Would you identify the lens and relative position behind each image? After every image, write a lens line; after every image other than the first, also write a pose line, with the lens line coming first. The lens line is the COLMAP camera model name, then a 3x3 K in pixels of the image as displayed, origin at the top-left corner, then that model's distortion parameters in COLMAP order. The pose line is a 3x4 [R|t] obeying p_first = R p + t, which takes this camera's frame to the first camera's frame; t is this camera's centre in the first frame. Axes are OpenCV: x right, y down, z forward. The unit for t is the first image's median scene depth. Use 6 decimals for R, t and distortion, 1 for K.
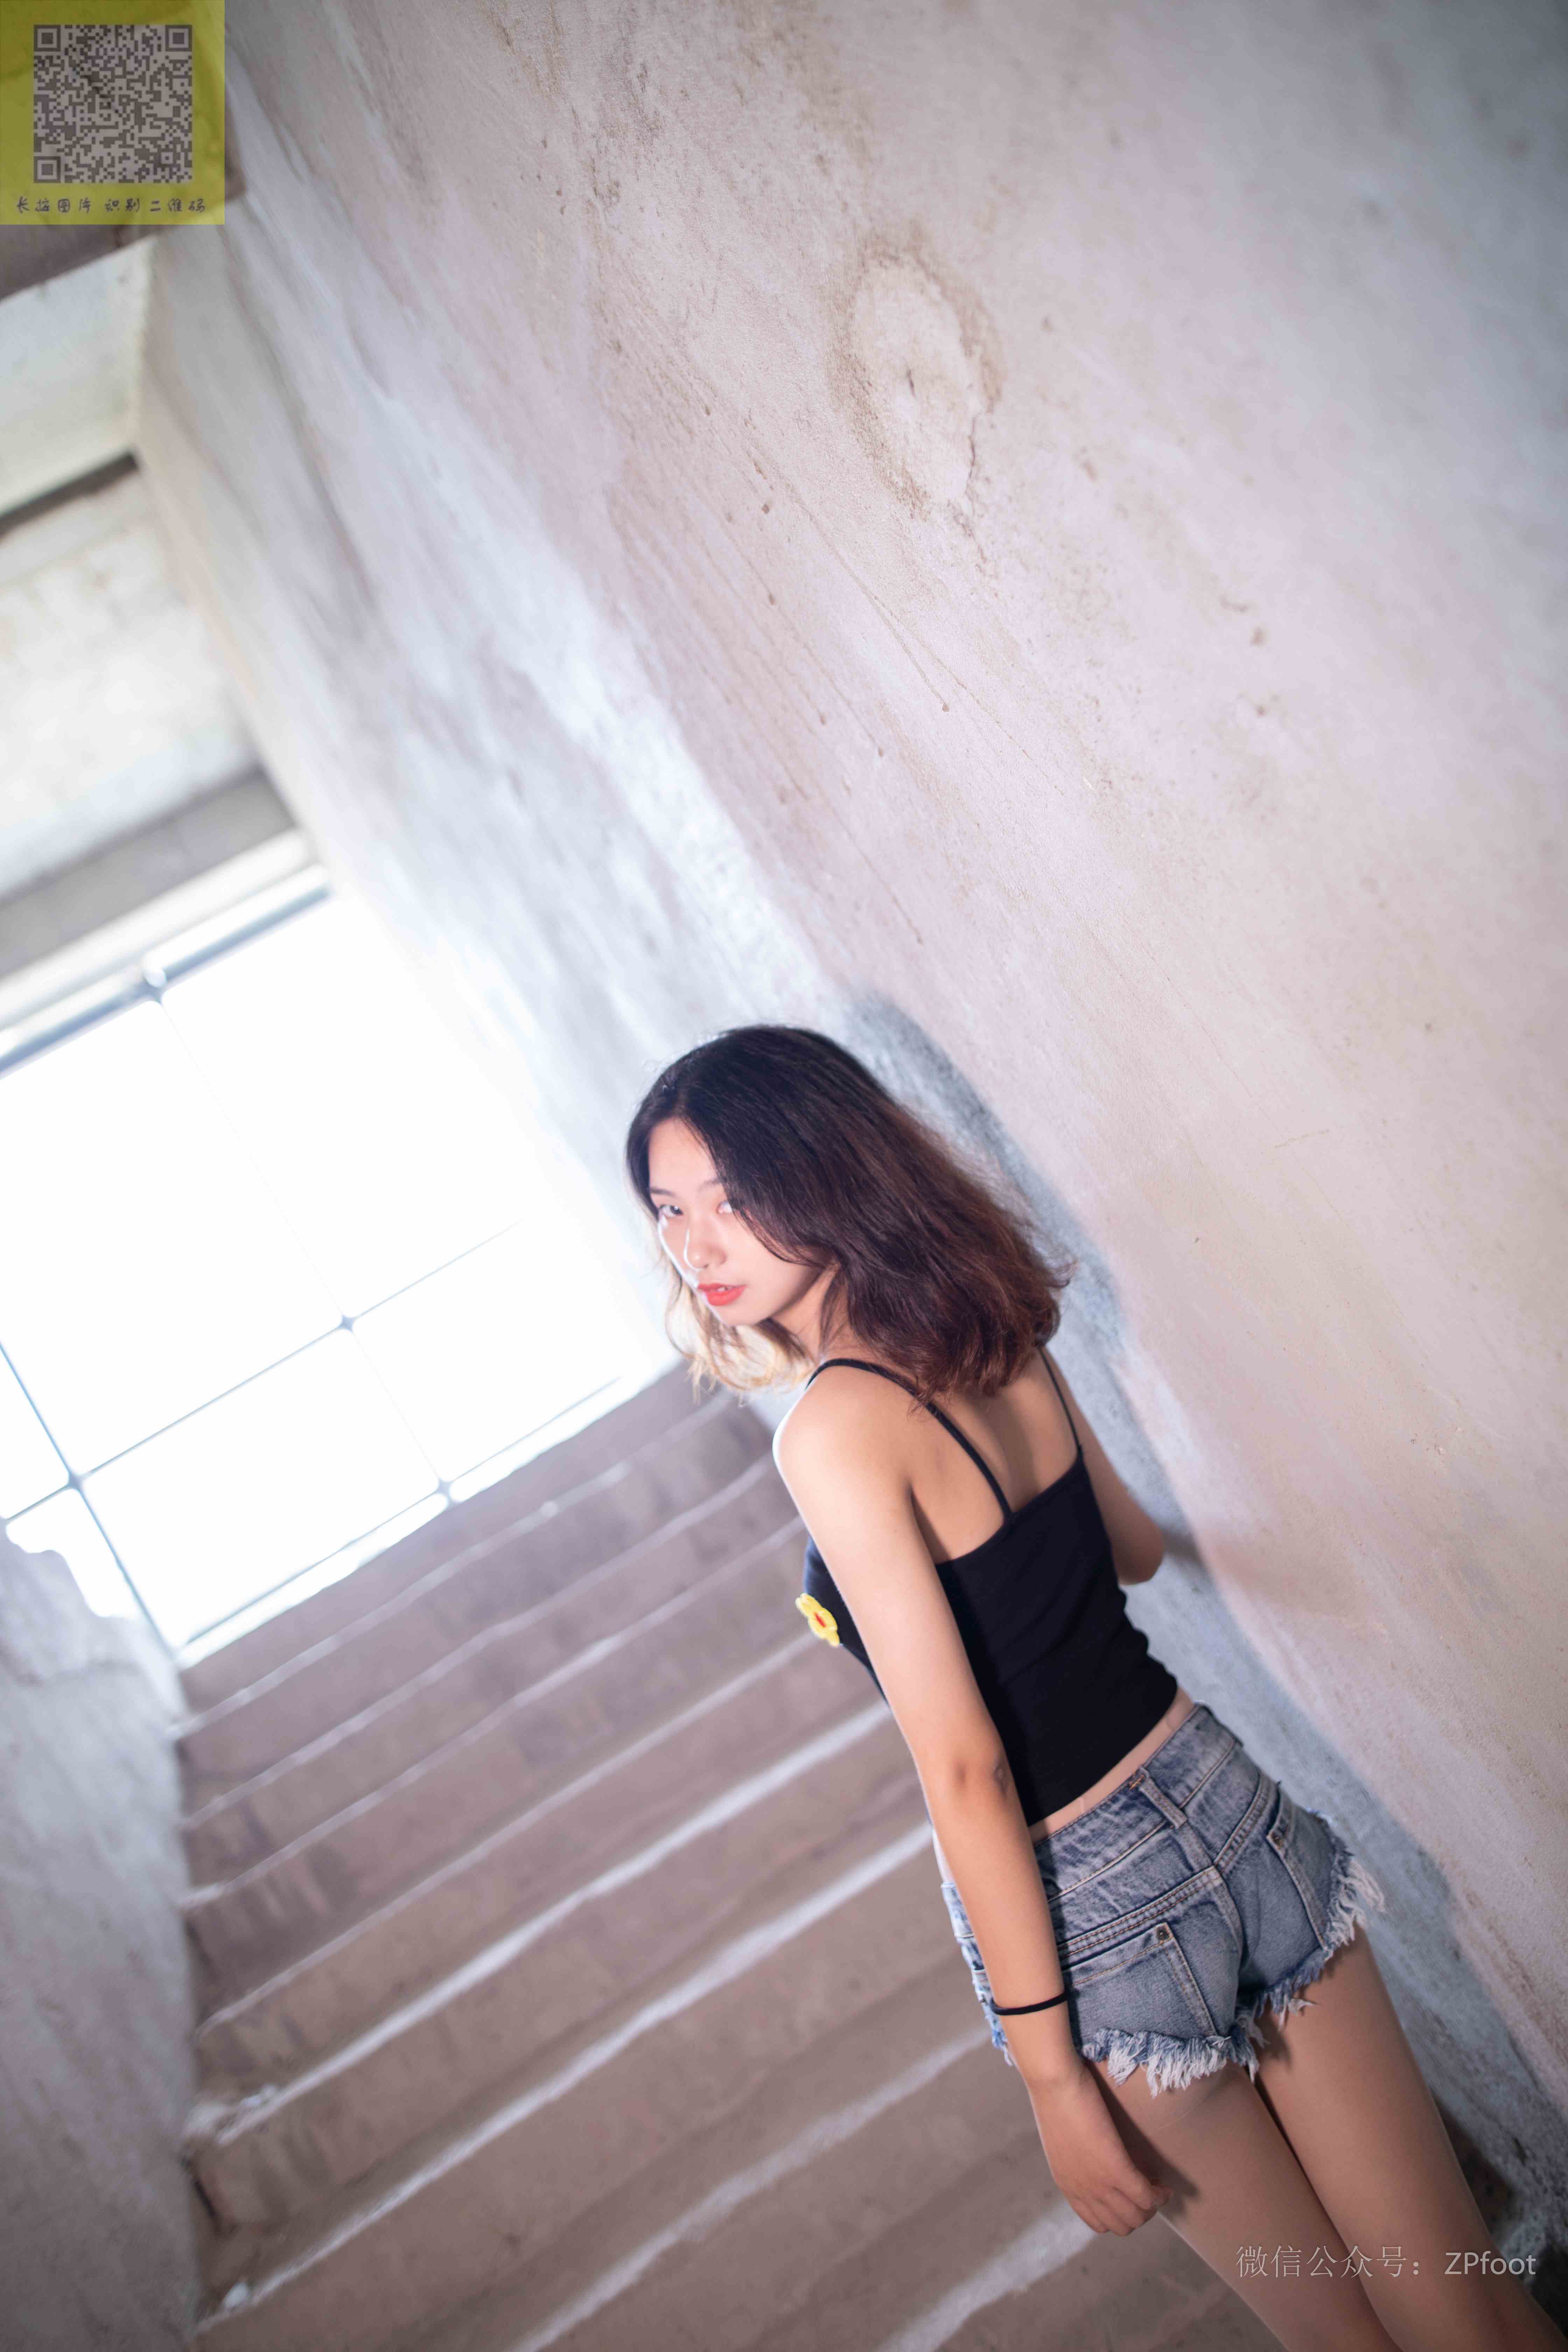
lens RADIAL K [[1630.9, 0, 789.6], [0, 1630.9, 1175.3], [0, 0, 1]] dist [-0.053254, 0.047644]
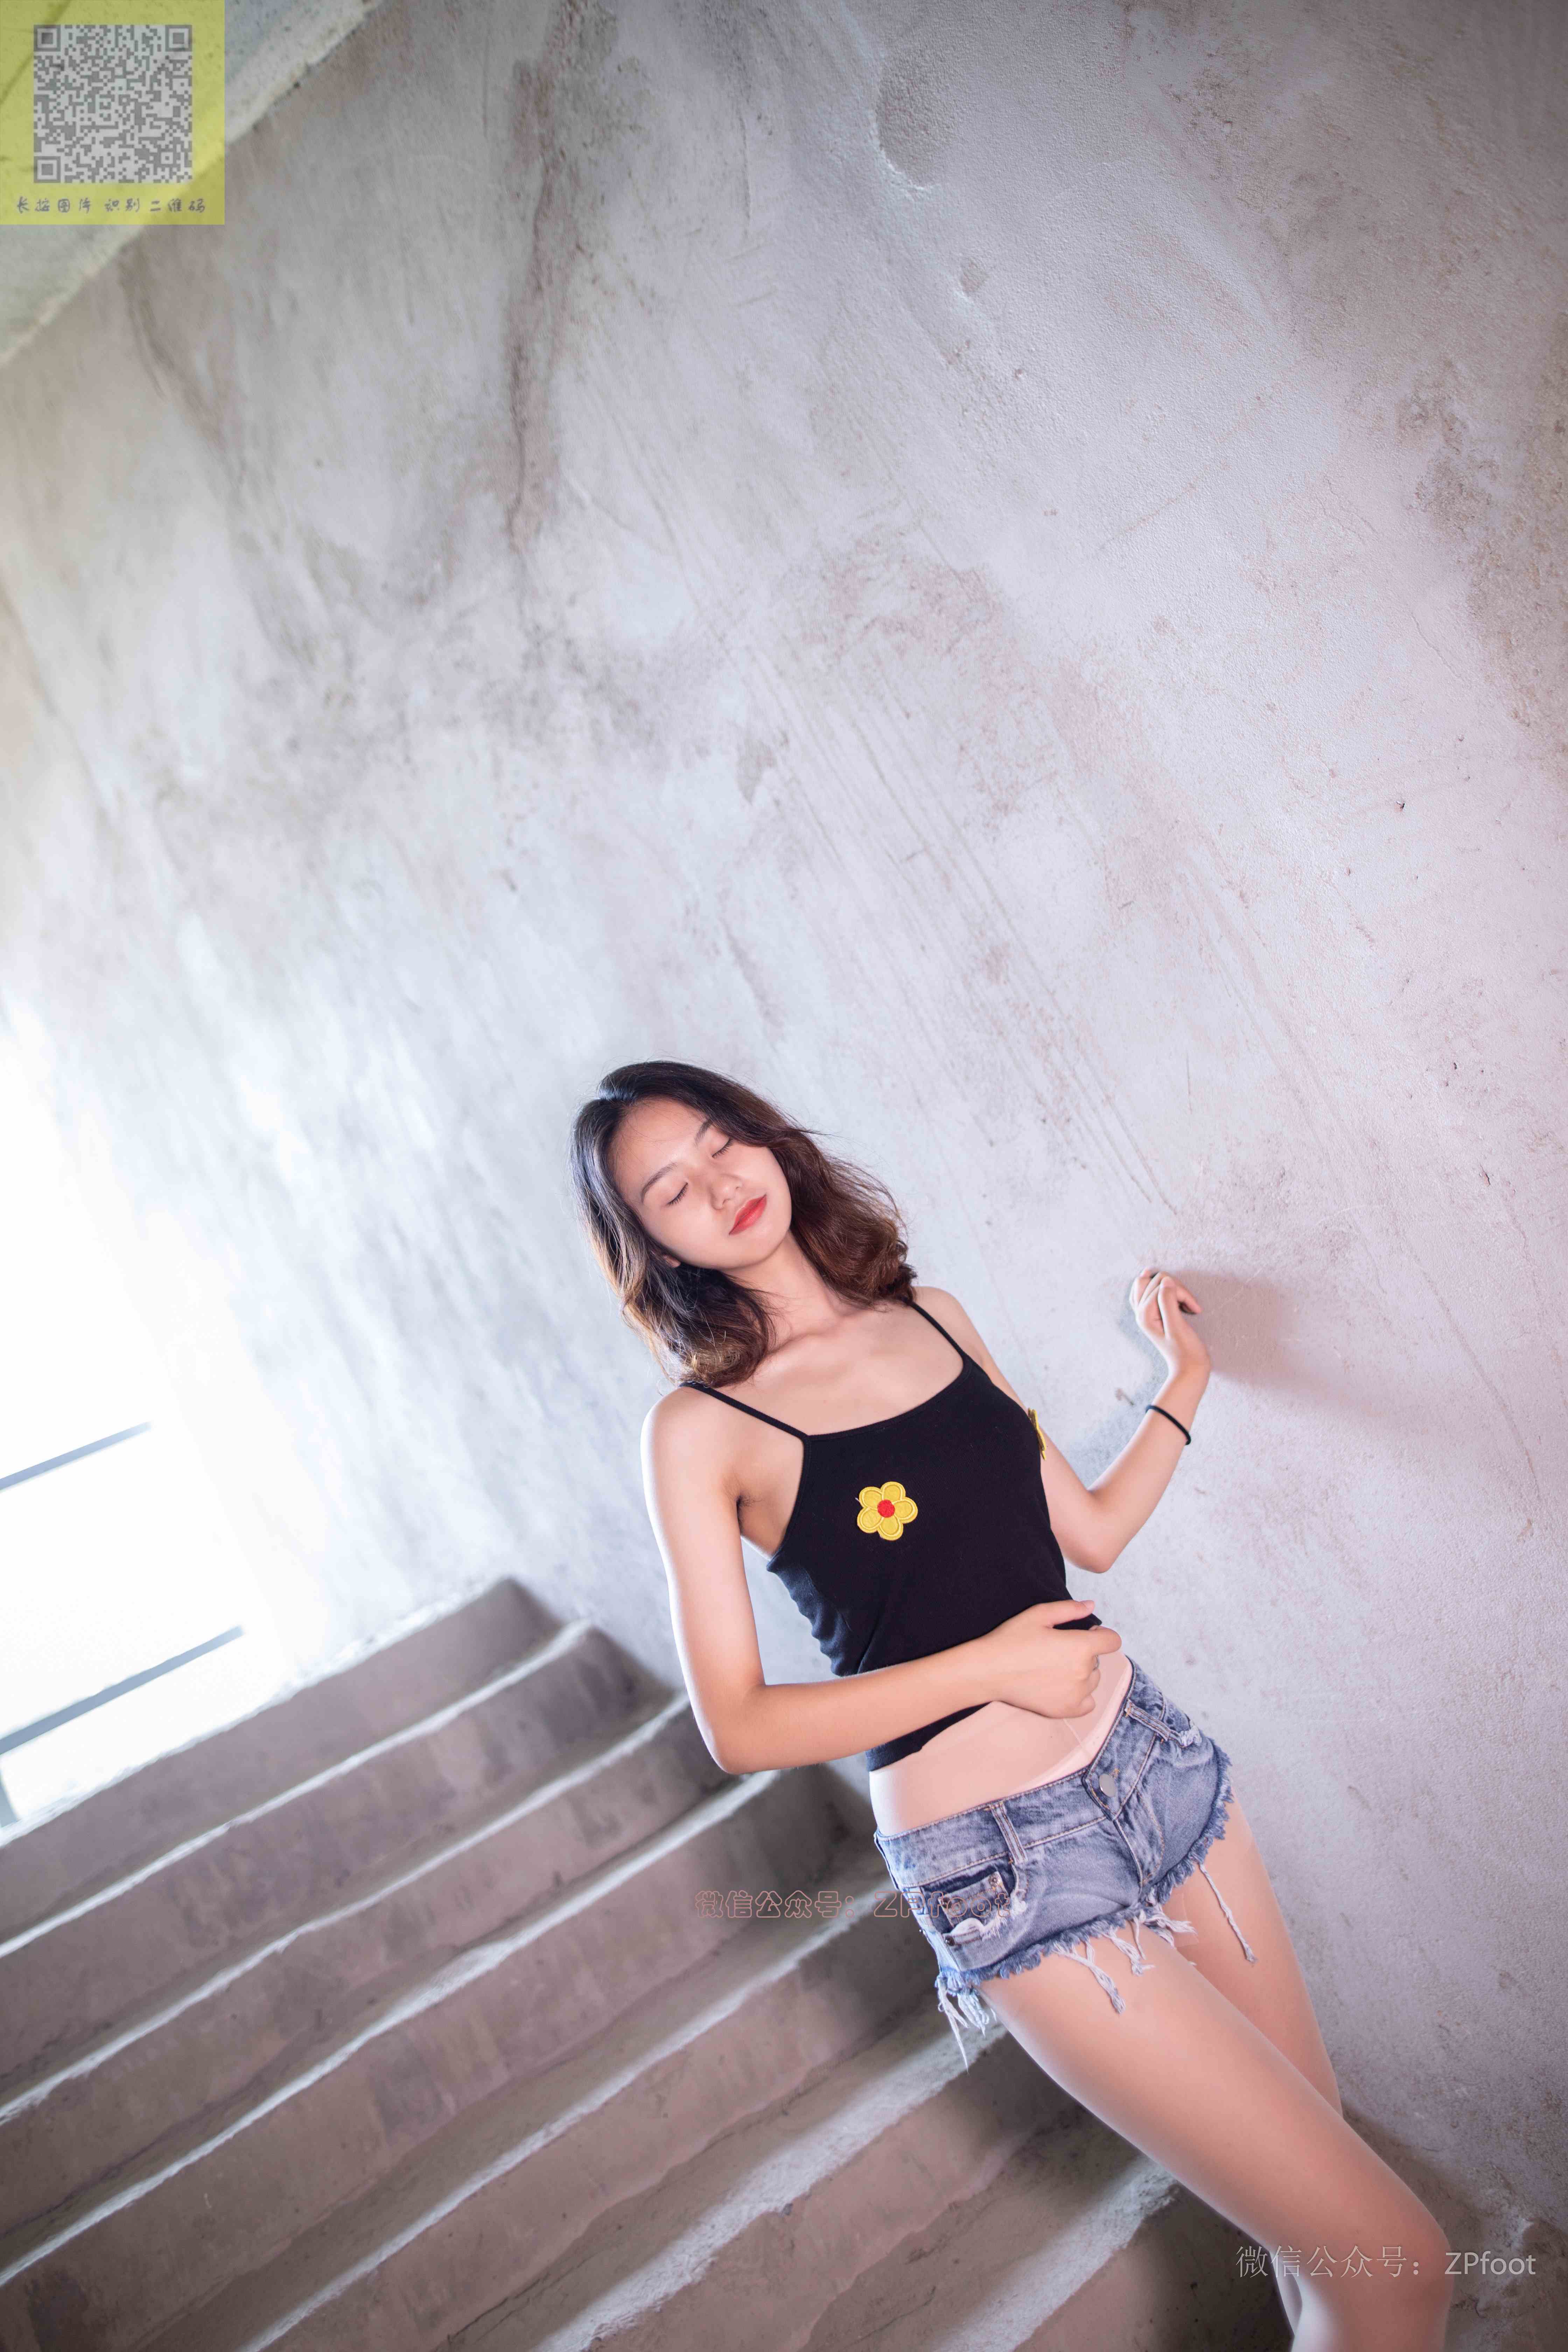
lens RADIAL K [[1628.3, 0, 789.0], [0, 1628.3, 1175.5], [0, 0, 1]] dist [-0.054865, 0.049004]
pose [[0.934984, 0.173437, 0.309393, -0.361739], [-0.107222, 0.969690, -0.219557, 0.127048], [-0.338094, 0.172109, 0.925241, 0.296664]]
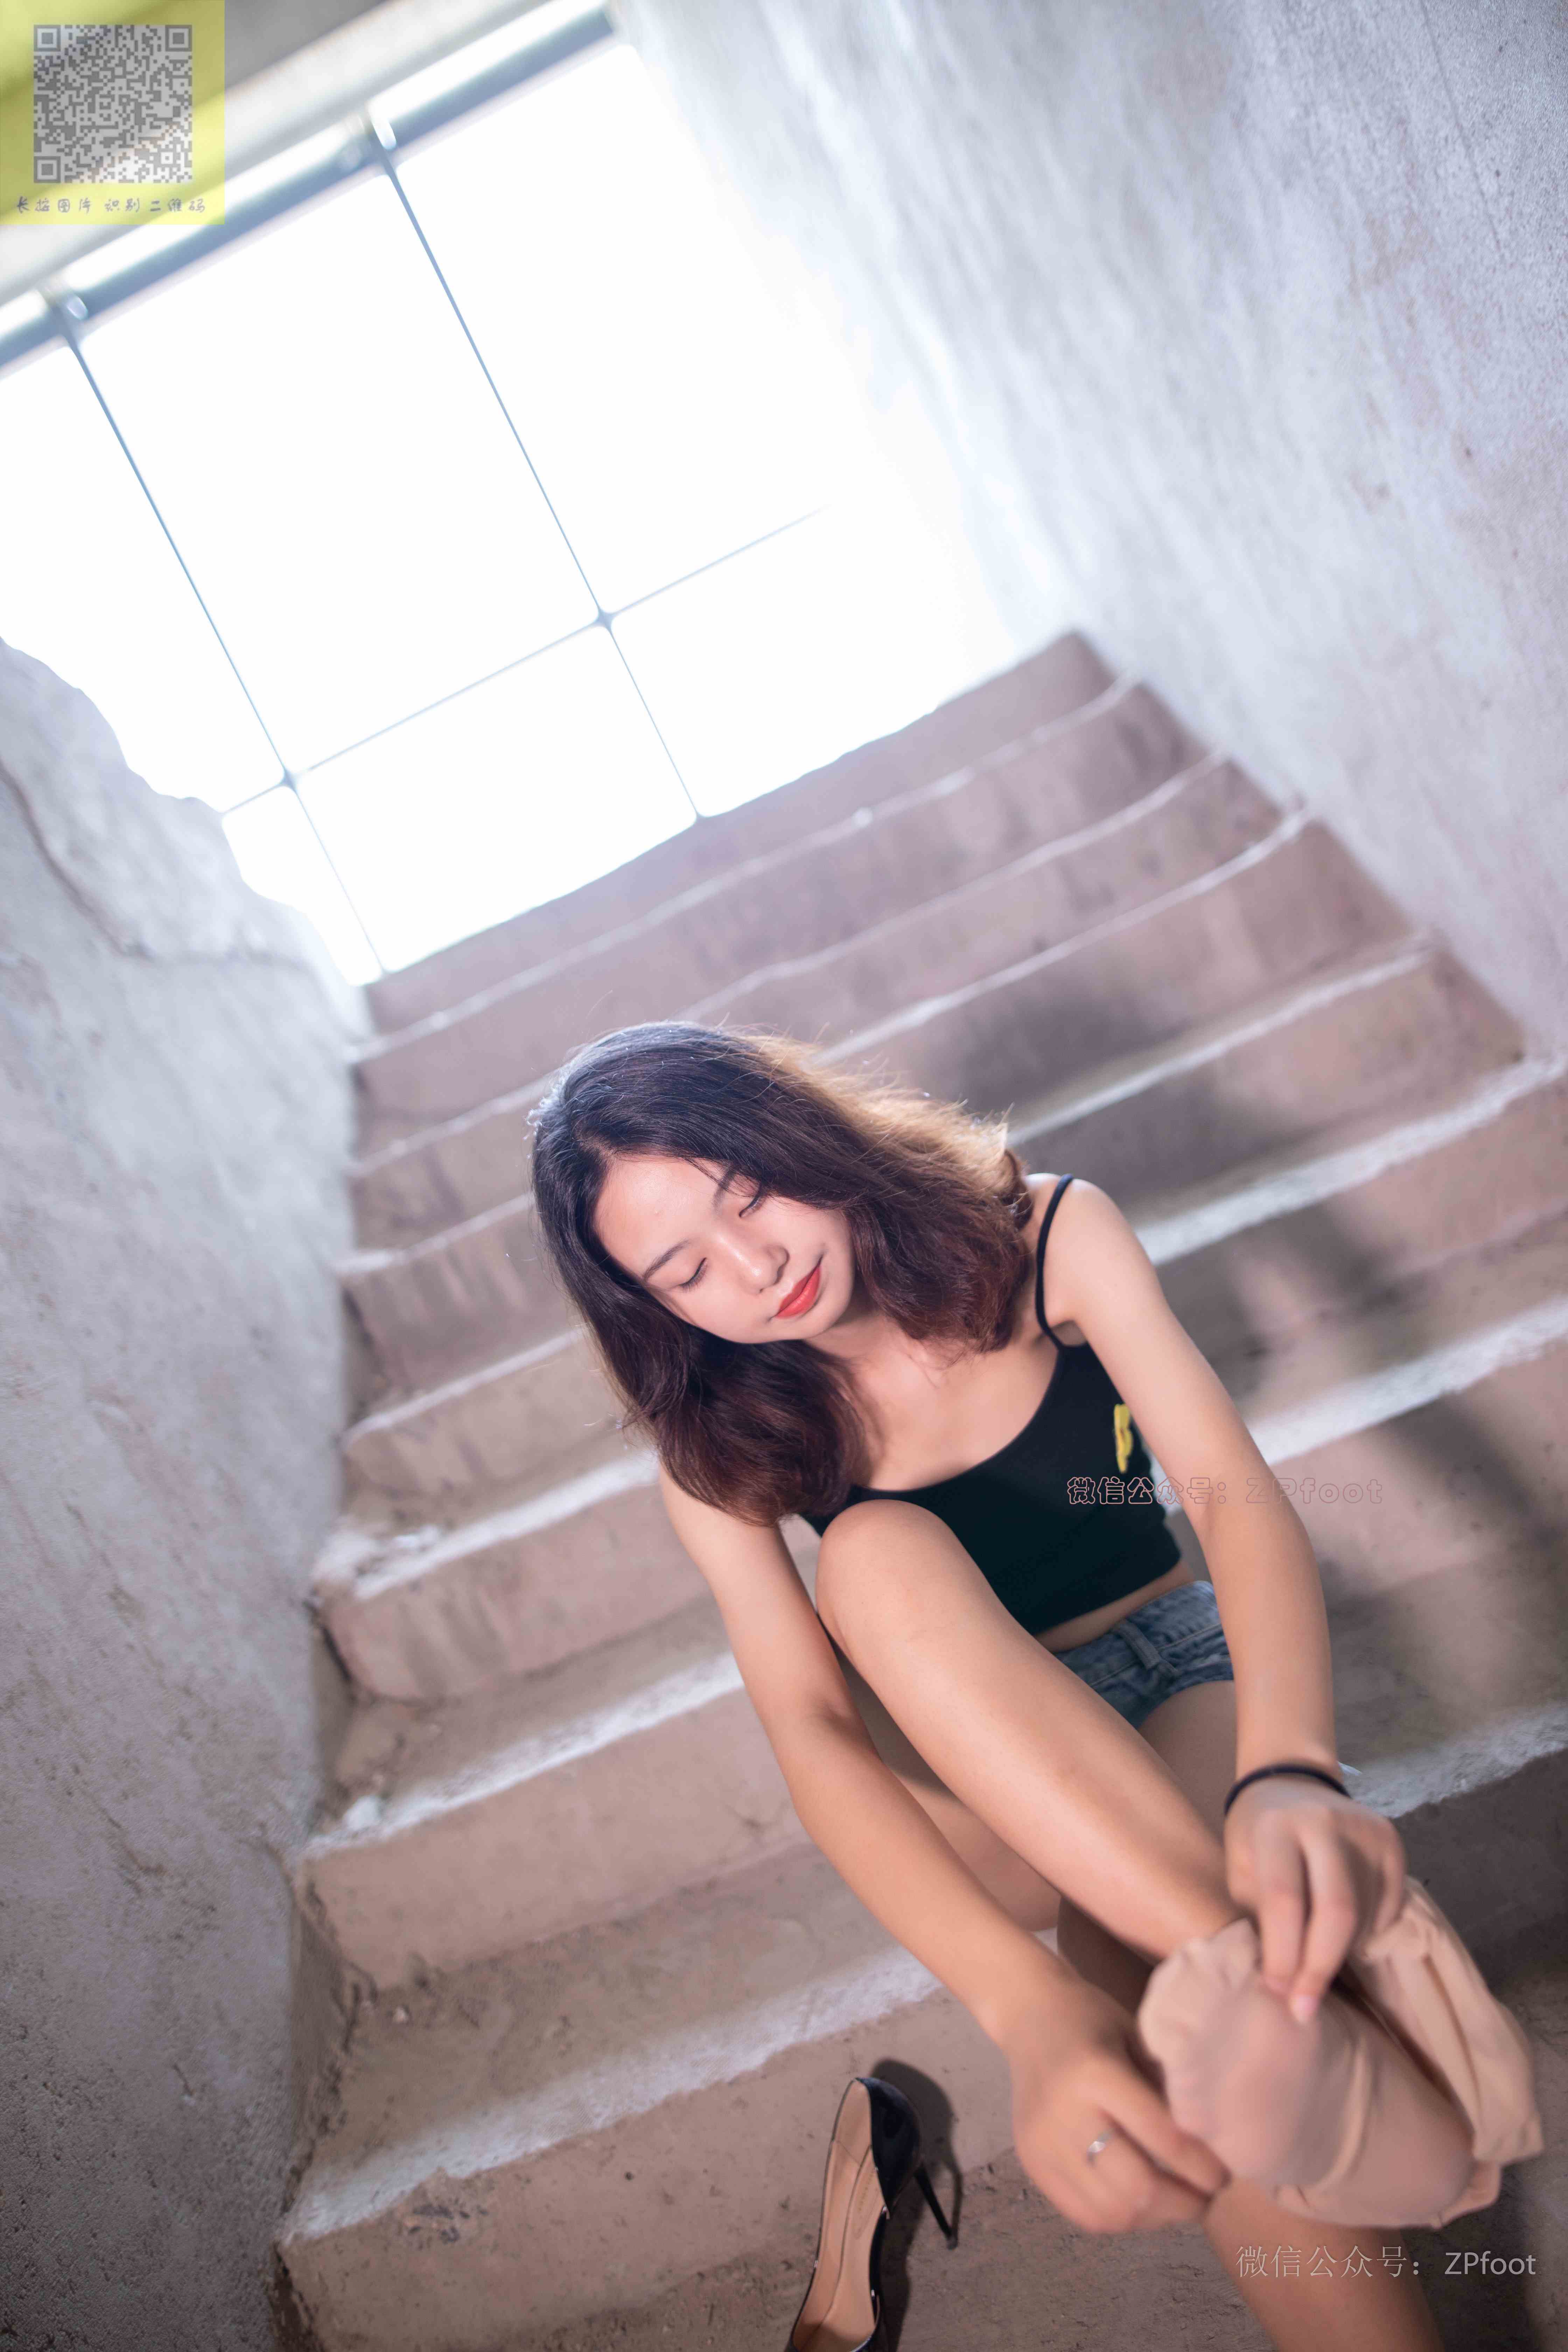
lens RADIAL K [[1630.9, 0, 789.6], [0, 1630.9, 1175.3], [0, 0, 1]] dist [-0.053254, 0.047644]
pose [[0.982452, 0.137821, -0.125670, -0.100184], [-0.086191, 0.933001, 0.349401, 0.157643], [0.165405, -0.332438, 0.928508, 0.423635]]
